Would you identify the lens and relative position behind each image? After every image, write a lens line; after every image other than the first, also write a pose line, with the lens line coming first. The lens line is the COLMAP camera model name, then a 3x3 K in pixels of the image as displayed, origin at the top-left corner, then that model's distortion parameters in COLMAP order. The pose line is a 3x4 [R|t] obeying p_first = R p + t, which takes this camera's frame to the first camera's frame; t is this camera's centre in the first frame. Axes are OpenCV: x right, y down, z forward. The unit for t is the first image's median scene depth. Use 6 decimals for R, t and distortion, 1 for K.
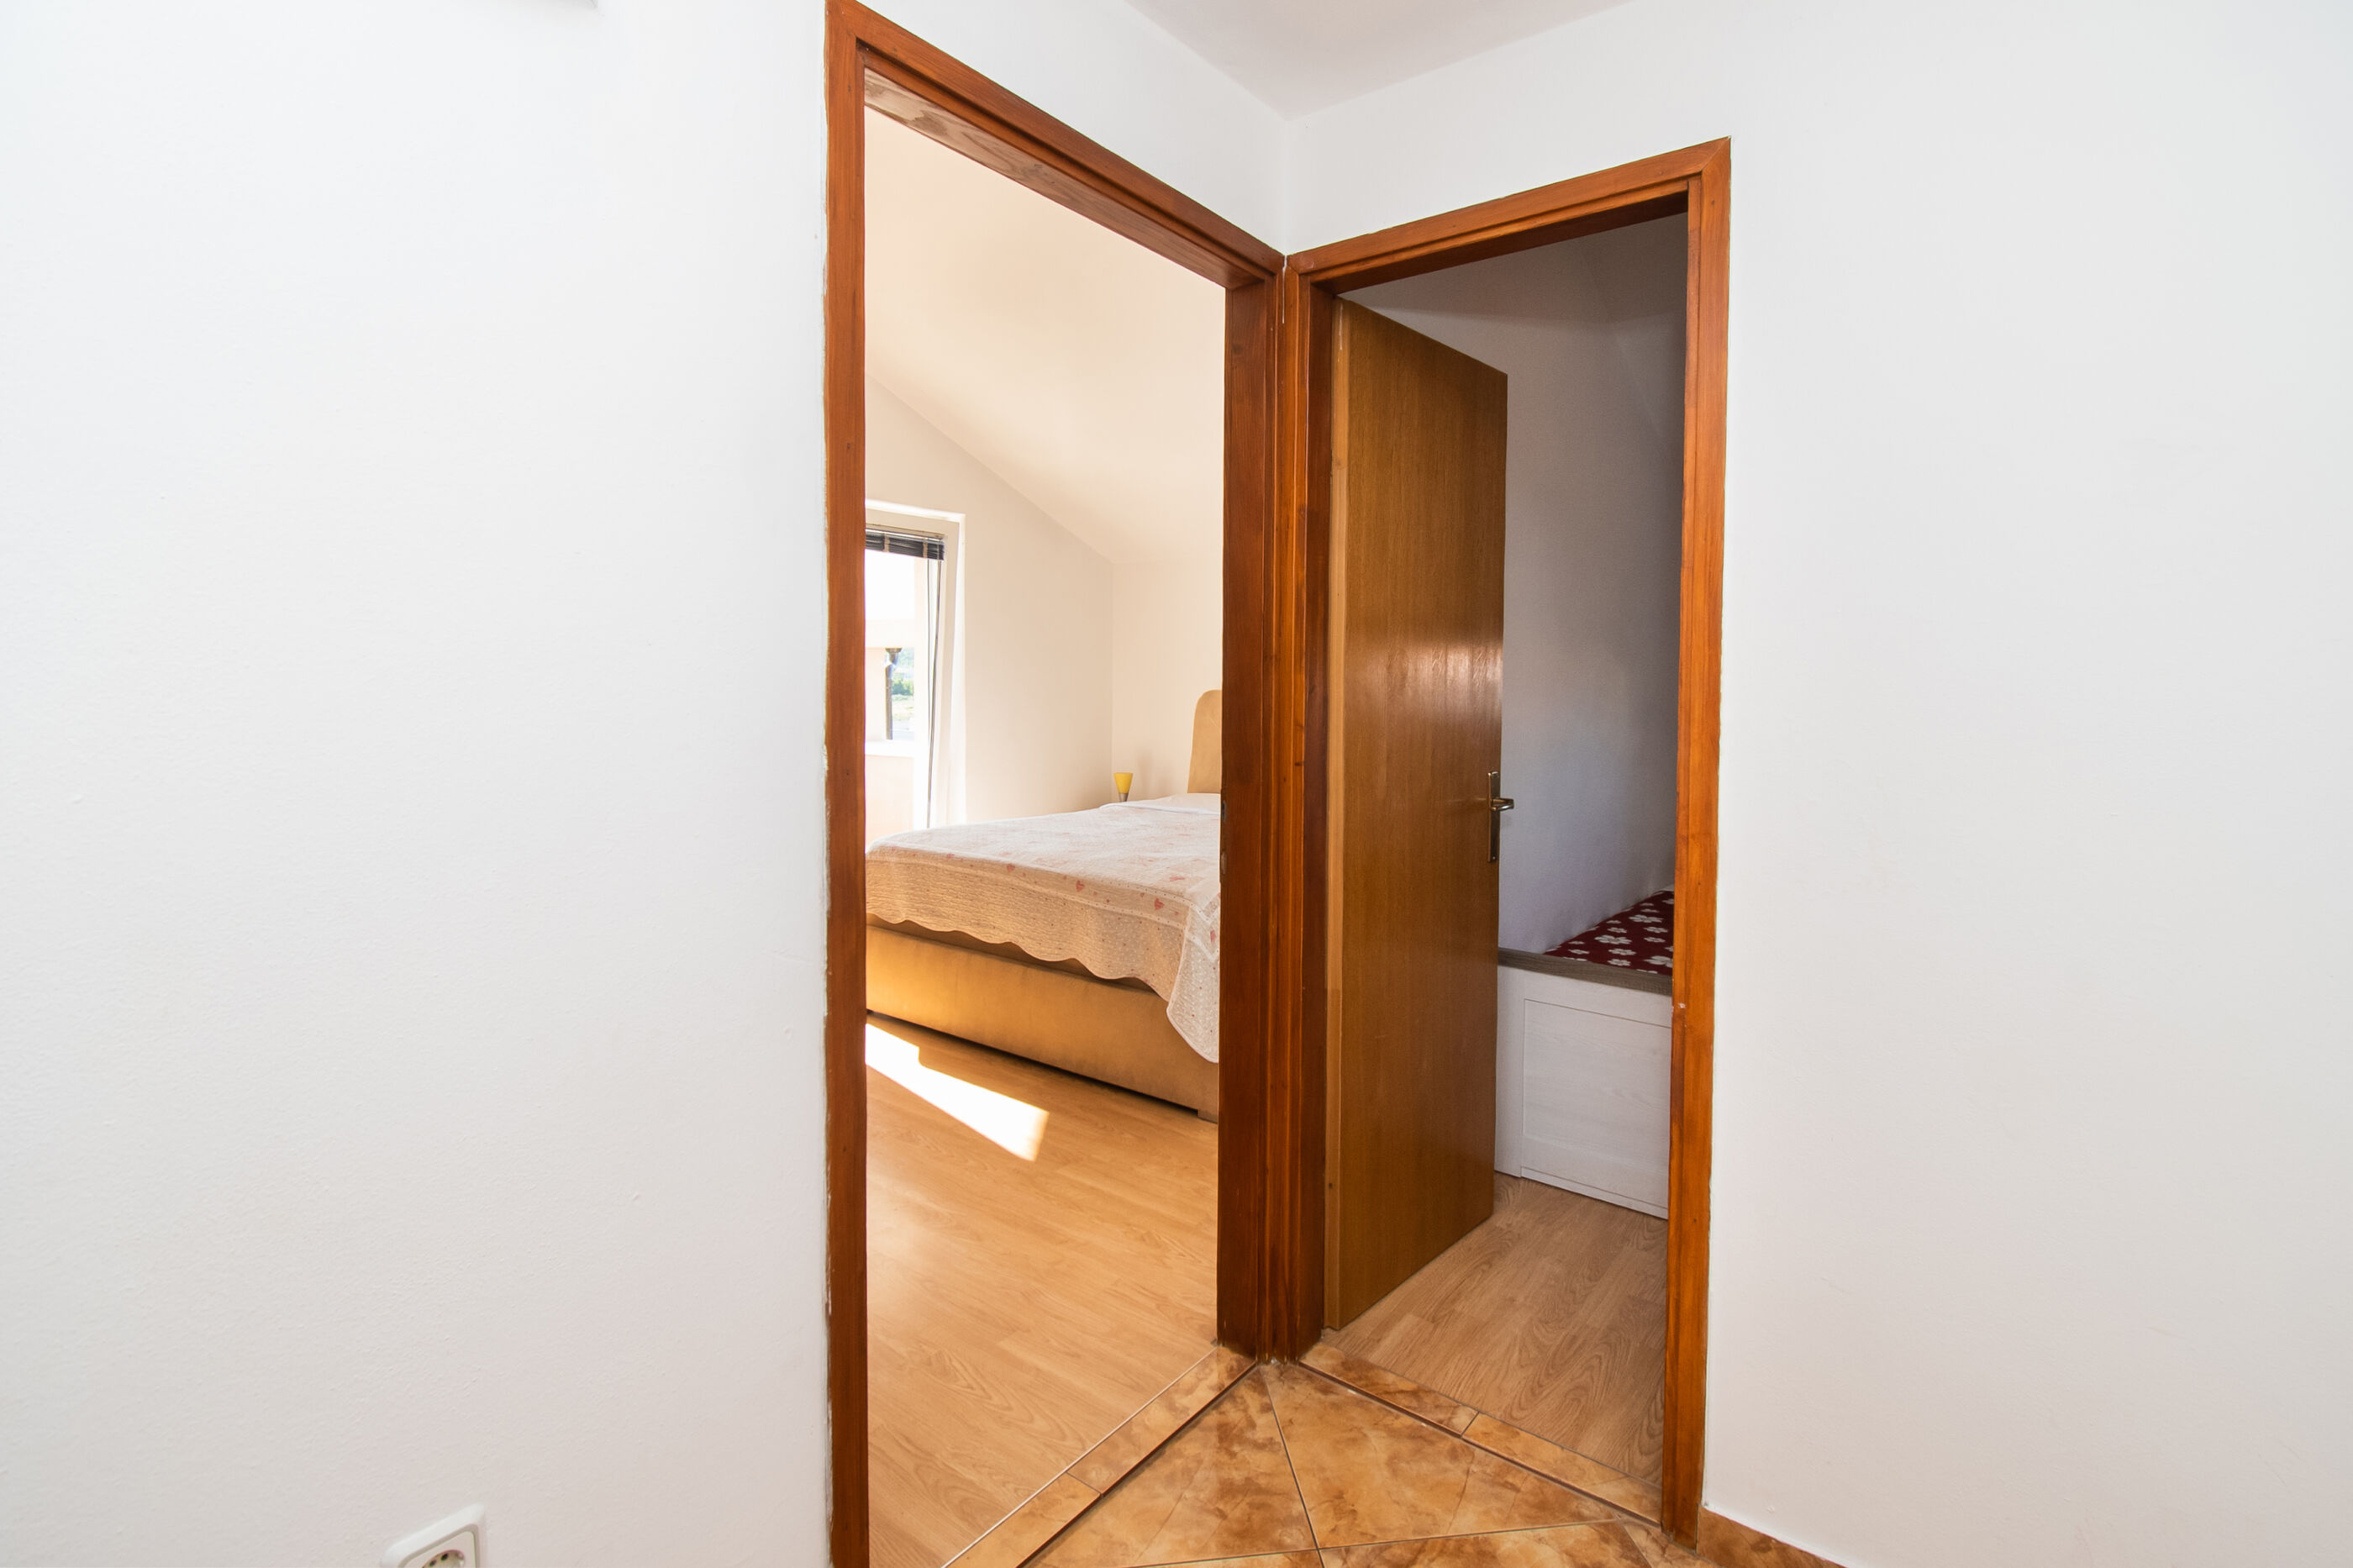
lens RADIAL K [[1084.9, 0, 1183.0], [0, 1084.9, 712.6], [0, 0, 1]] dist [0.014664, -0.000392]
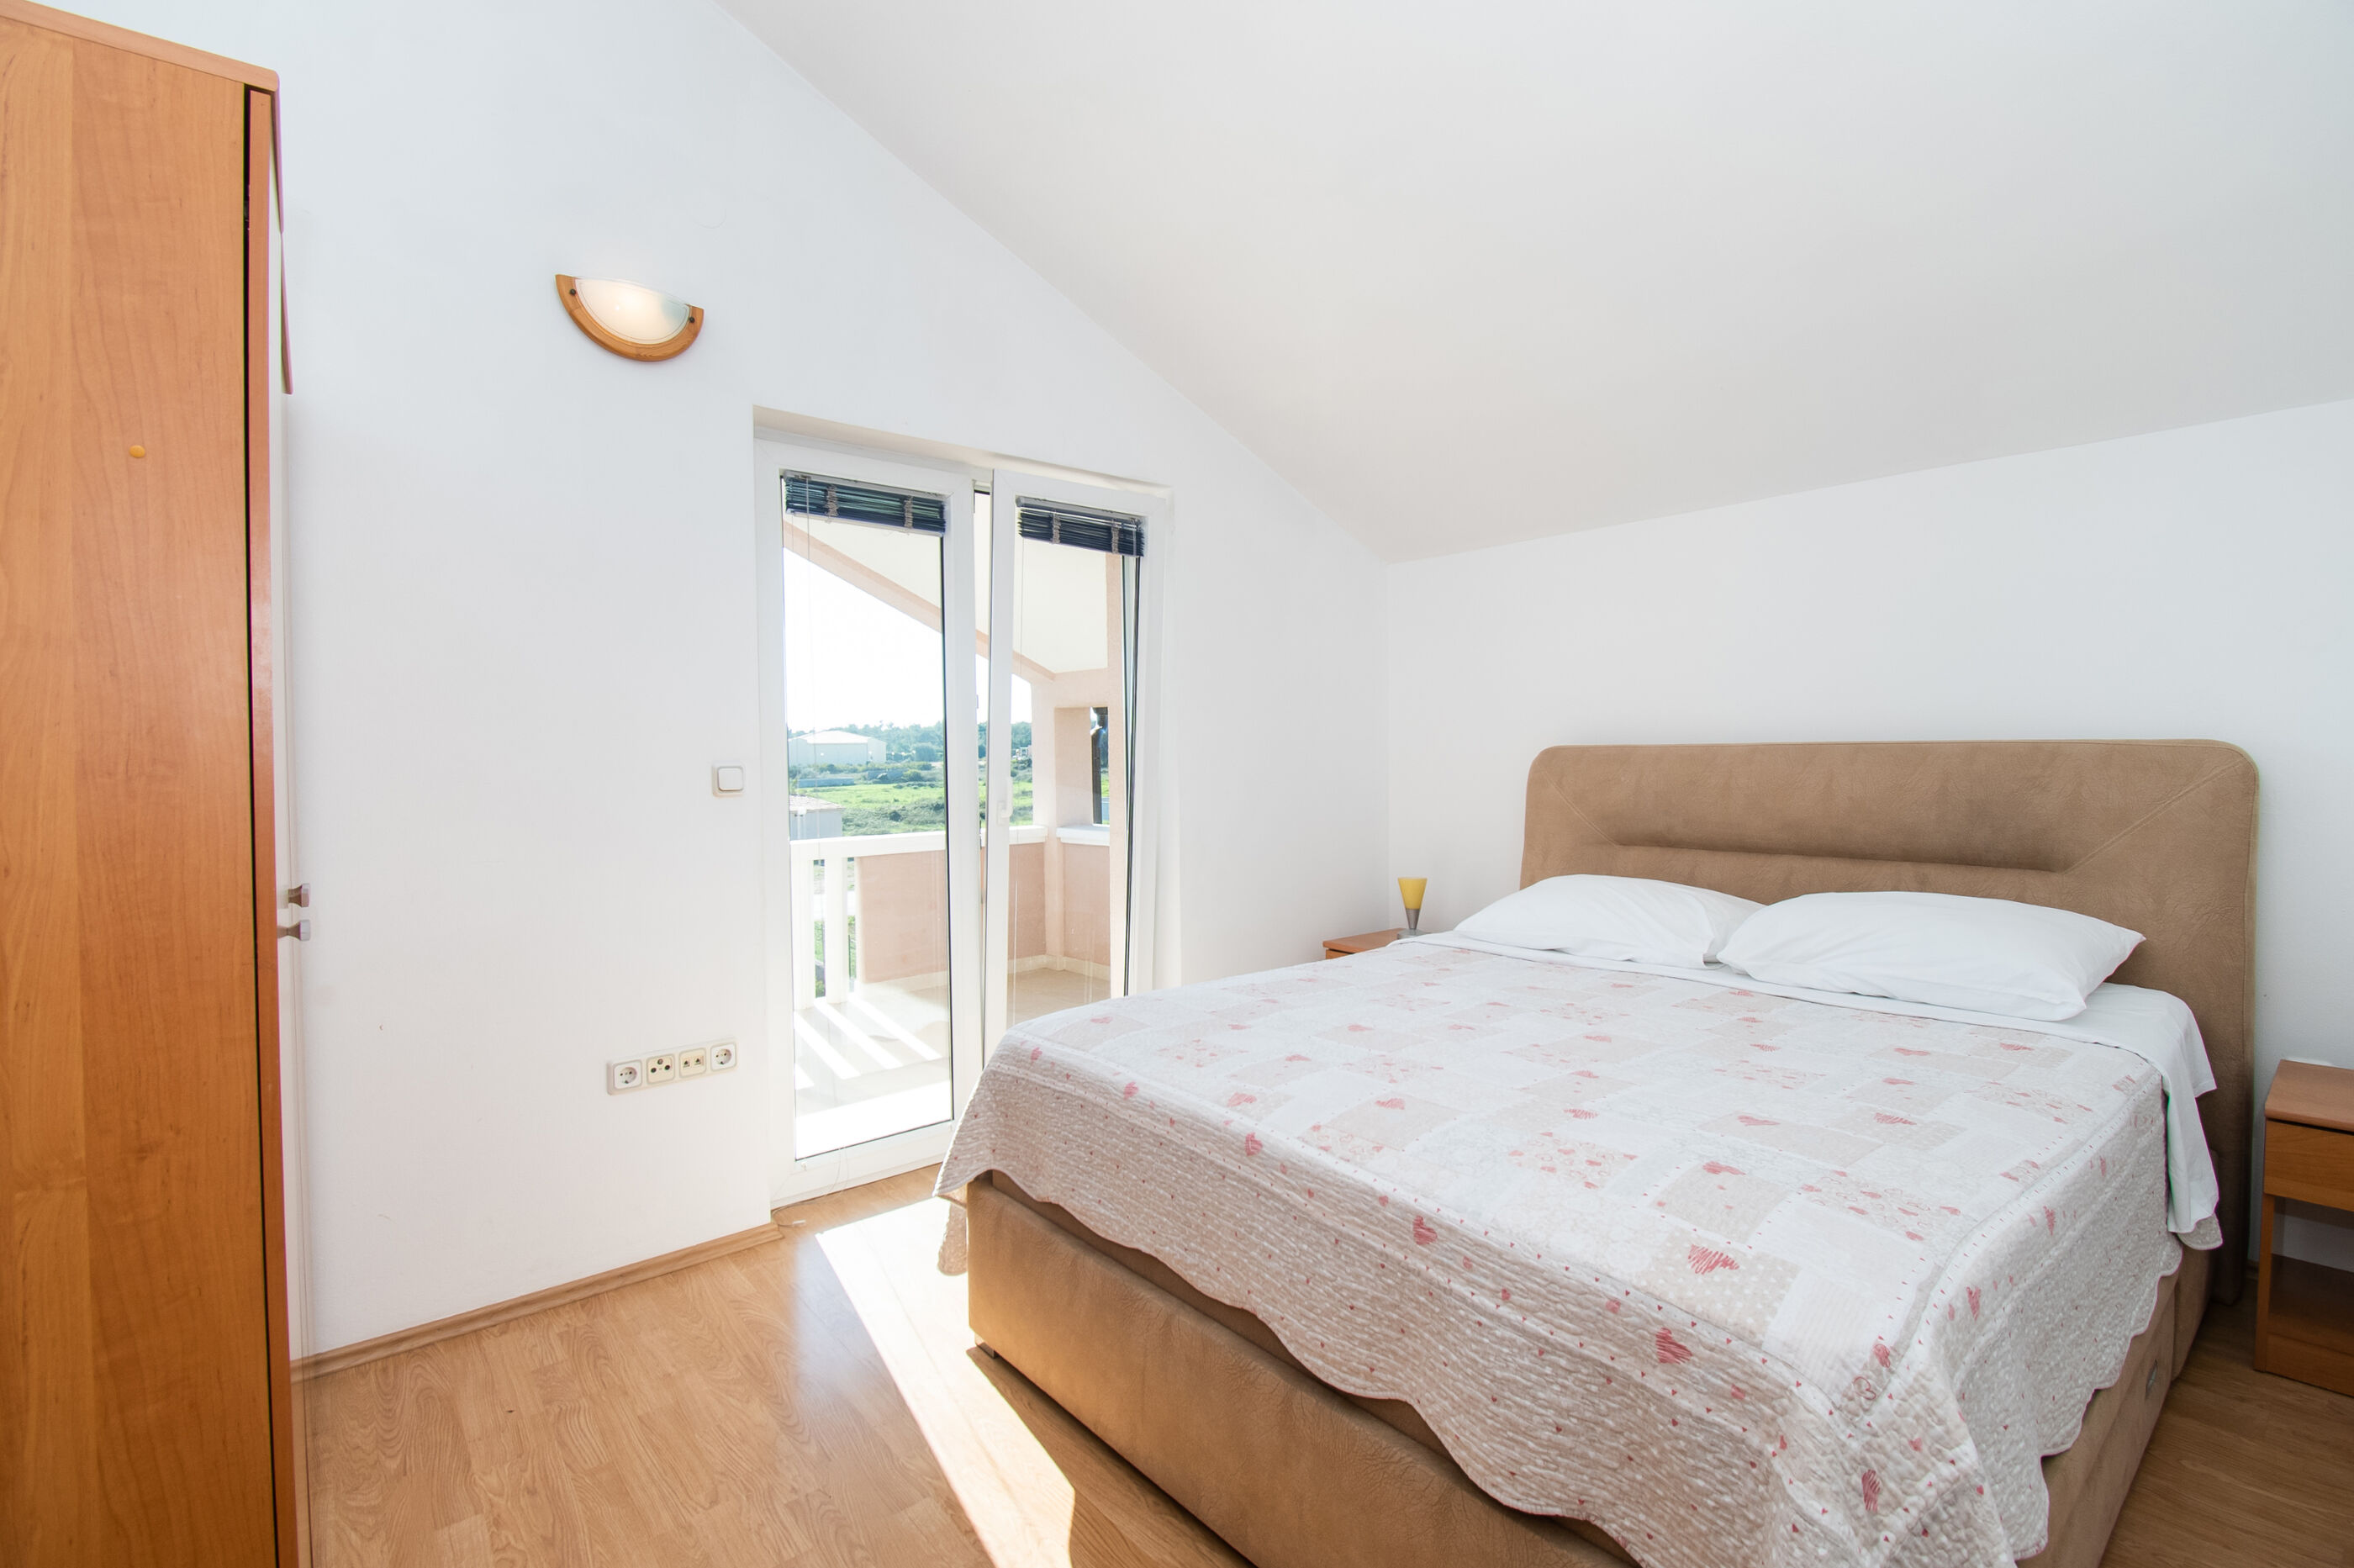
lens RADIAL K [[1053.7, 0, 1183.3], [0, 1053.7, 757.3], [0, 0, 1]] dist [0.014075, -0.018886]
pose [[0.976066, -0.013351, -0.217064, -0.066151], [0.007814, 0.999622, -0.026346, -0.004532], [0.217334, 0.024019, 0.975802, 0.413474]]
